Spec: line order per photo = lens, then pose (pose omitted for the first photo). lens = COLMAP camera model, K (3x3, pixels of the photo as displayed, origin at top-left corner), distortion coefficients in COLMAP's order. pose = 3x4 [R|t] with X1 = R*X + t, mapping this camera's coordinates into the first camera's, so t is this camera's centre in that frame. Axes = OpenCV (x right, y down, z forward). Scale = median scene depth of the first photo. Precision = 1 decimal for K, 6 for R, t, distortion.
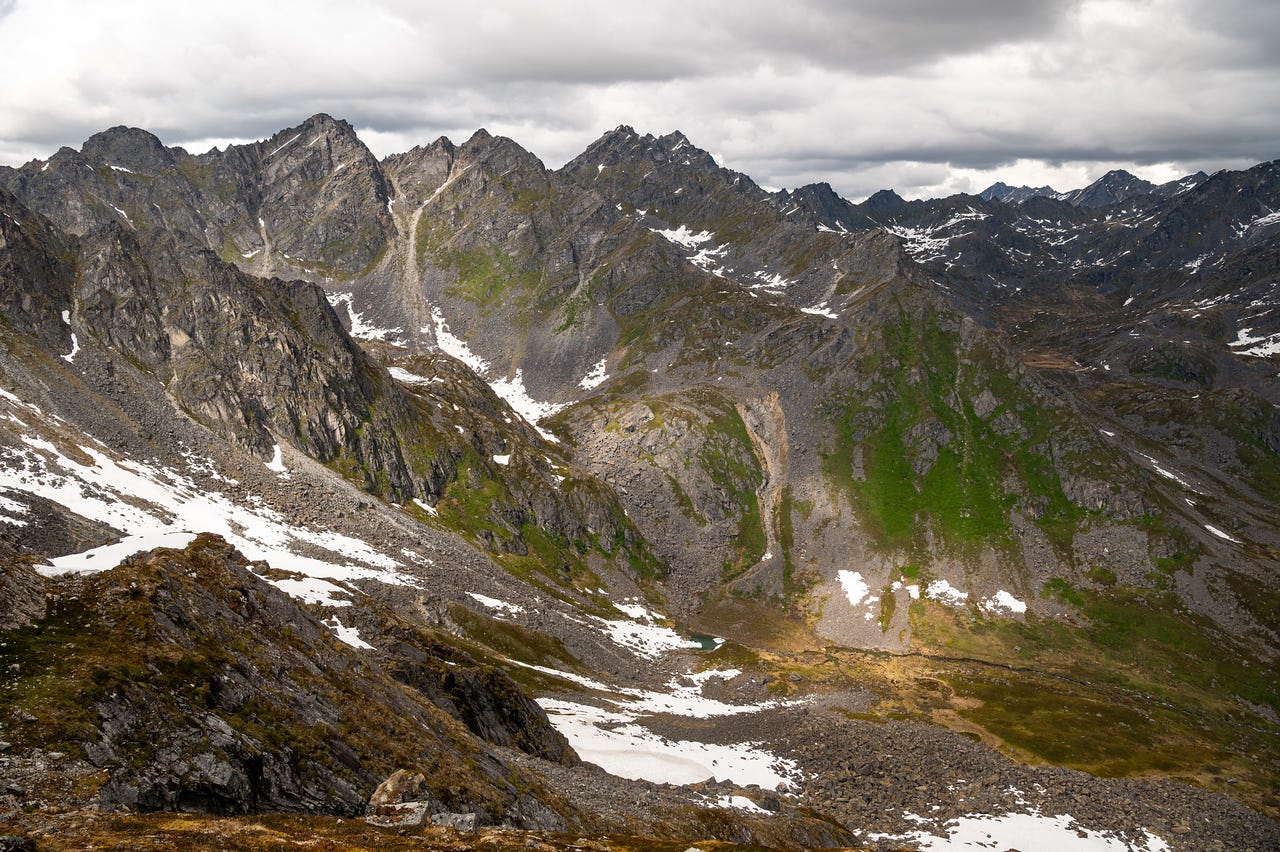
lens RADIAL K [[881.7, 0, 637.4], [0, 881.7, 428.5], [0, 0, 1]] dist [-0.071171, 0.017198]
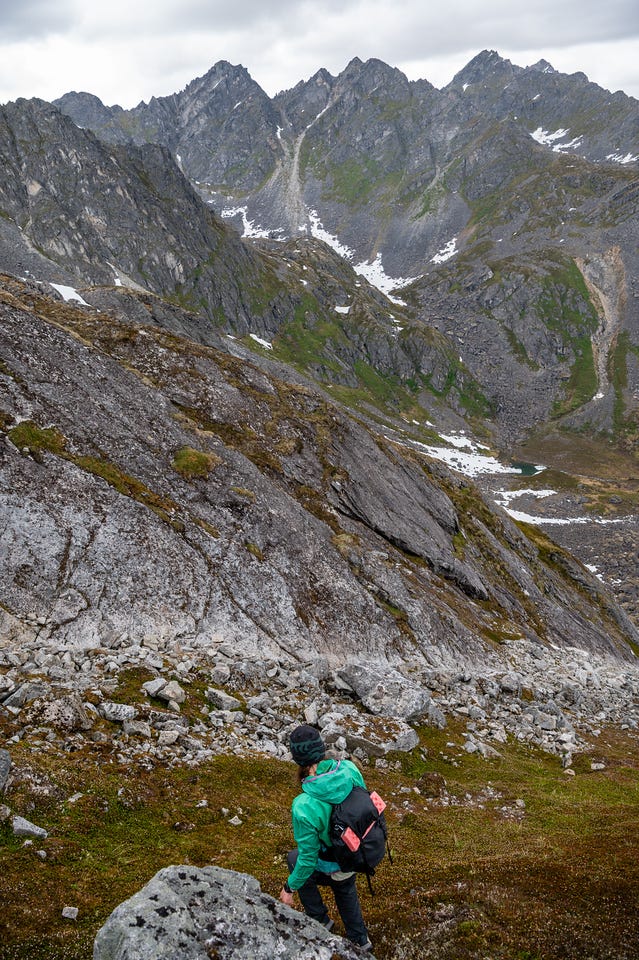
lens RADIAL K [[661.3, 0, 319.5], [0, 661.3, 480.0], [0, 0, 1]] dist [-0.071171, 0.017198]
pose [[0.956688, 0.021654, -0.290309, 0.060870], [0.029792, 0.984712, 0.171626, 0.102794], [0.289587, -0.172841, 0.941417, 0.182401]]
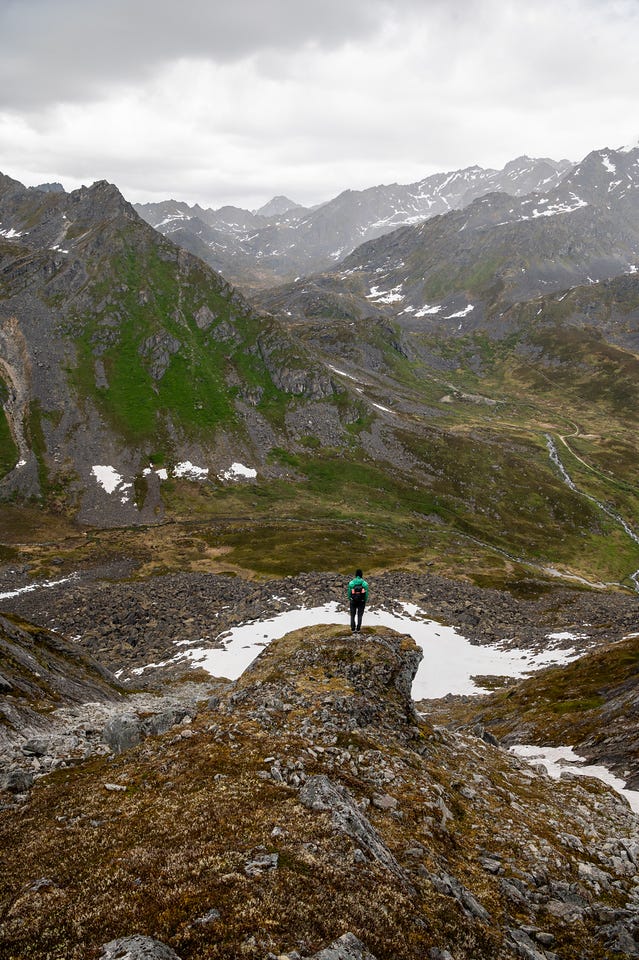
lens RADIAL K [[661.3, 0, 319.5], [0, 661.3, 480.0], [0, 0, 1]] dist [-0.071171, 0.017198]
pose [[0.850023, -0.142685, 0.507052, 0.055158], [0.087565, 0.987496, 0.131087, 0.095767], [-0.519416, -0.067027, 0.851889, 0.166196]]
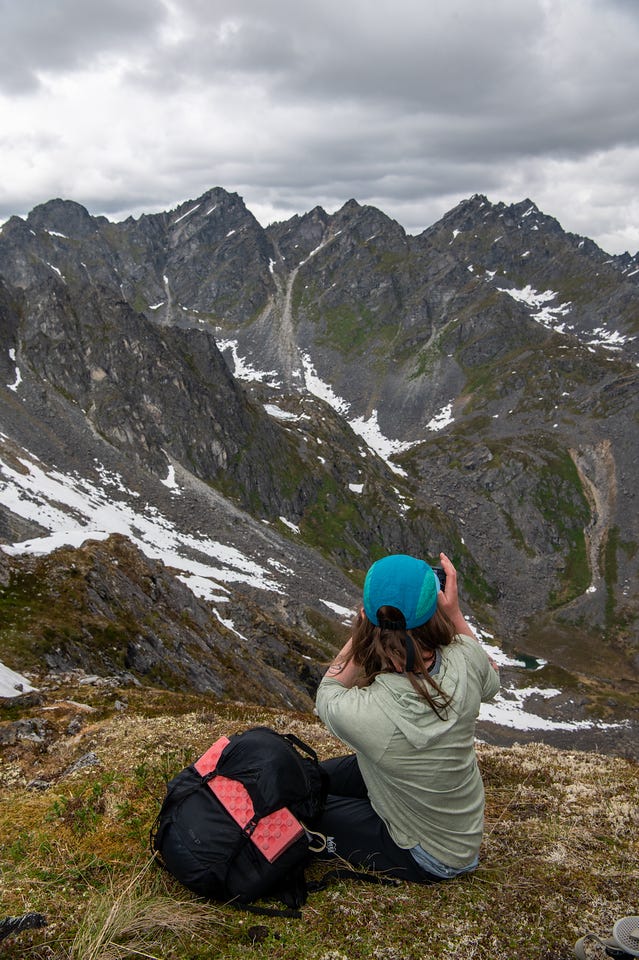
lens RADIAL K [[772.2, 0, 318.8], [0, 772.2, 478.5], [0, 0, 1]] dist [-0.040028, 0.006928]
pose [[0.978482, 0.053163, -0.199368, -0.000948], [-0.049264, 0.998486, 0.024472, 0.000530], [0.200367, -0.014123, 0.979619, -0.001963]]
